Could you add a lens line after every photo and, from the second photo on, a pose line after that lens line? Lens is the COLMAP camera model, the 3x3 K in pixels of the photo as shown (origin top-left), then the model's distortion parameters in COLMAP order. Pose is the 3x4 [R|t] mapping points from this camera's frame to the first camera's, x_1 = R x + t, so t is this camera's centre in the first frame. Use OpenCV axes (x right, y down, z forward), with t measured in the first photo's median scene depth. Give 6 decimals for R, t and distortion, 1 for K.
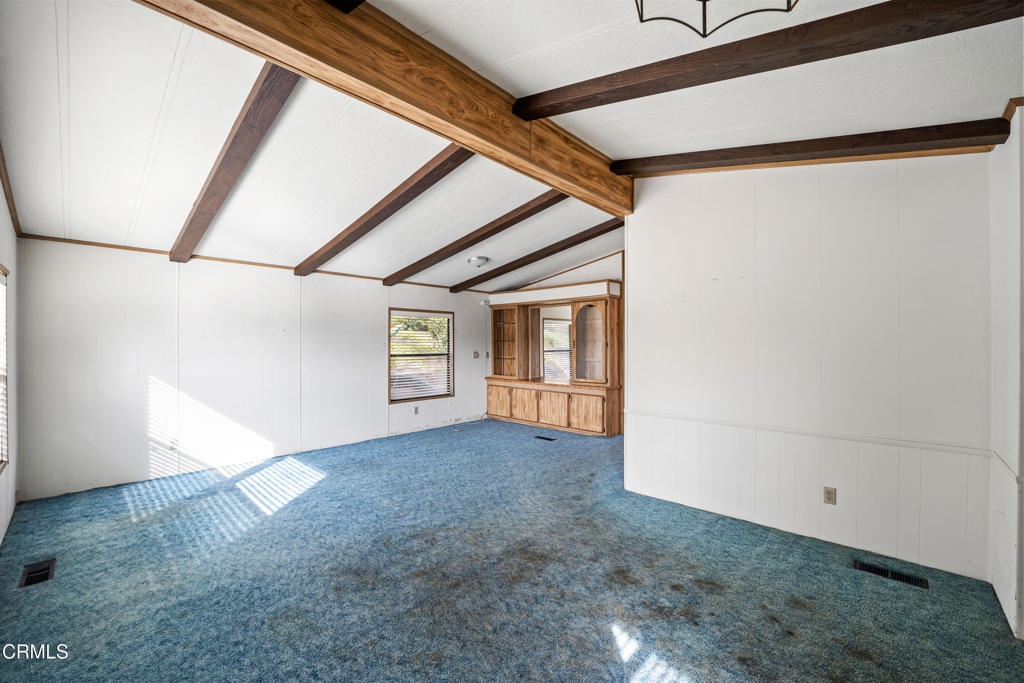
lens RADIAL K [[417.1, 0, 508.9], [0, 417.1, 342.8], [0, 0, 1]] dist [-0.031973, 0.003838]
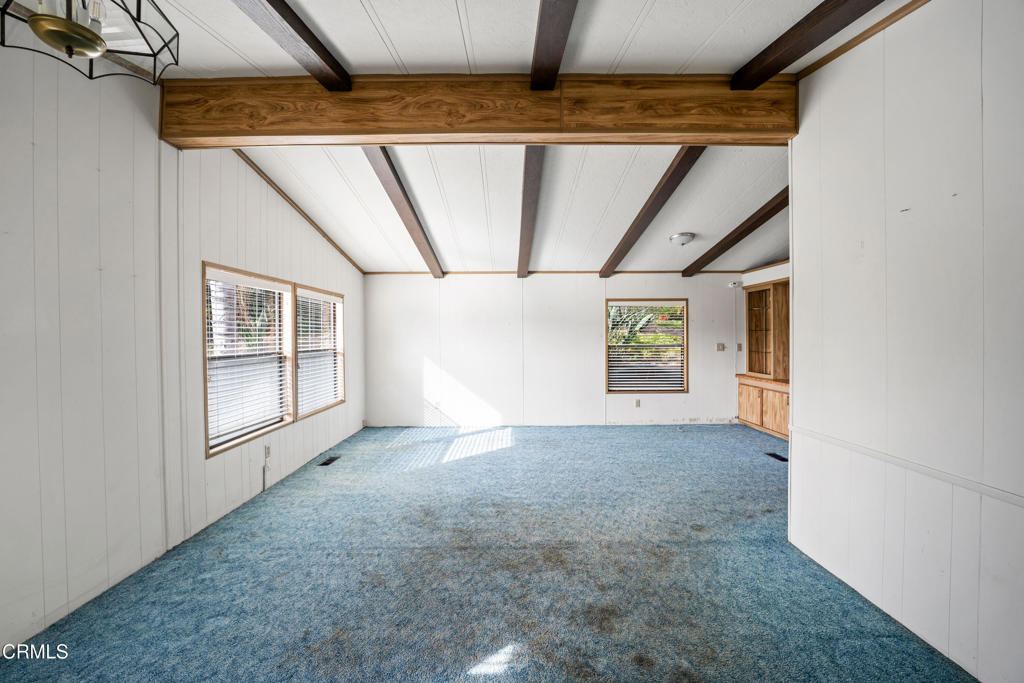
lens RADIAL K [[417.1, 0, 508.9], [0, 417.1, 342.8], [0, 0, 1]] dist [-0.031973, 0.003838]
pose [[0.680454, 0.003983, -0.732780, 0.439288], [0.006999, 0.999904, 0.011933, 0.013073], [0.732758, -0.013249, 0.680361, 0.195015]]
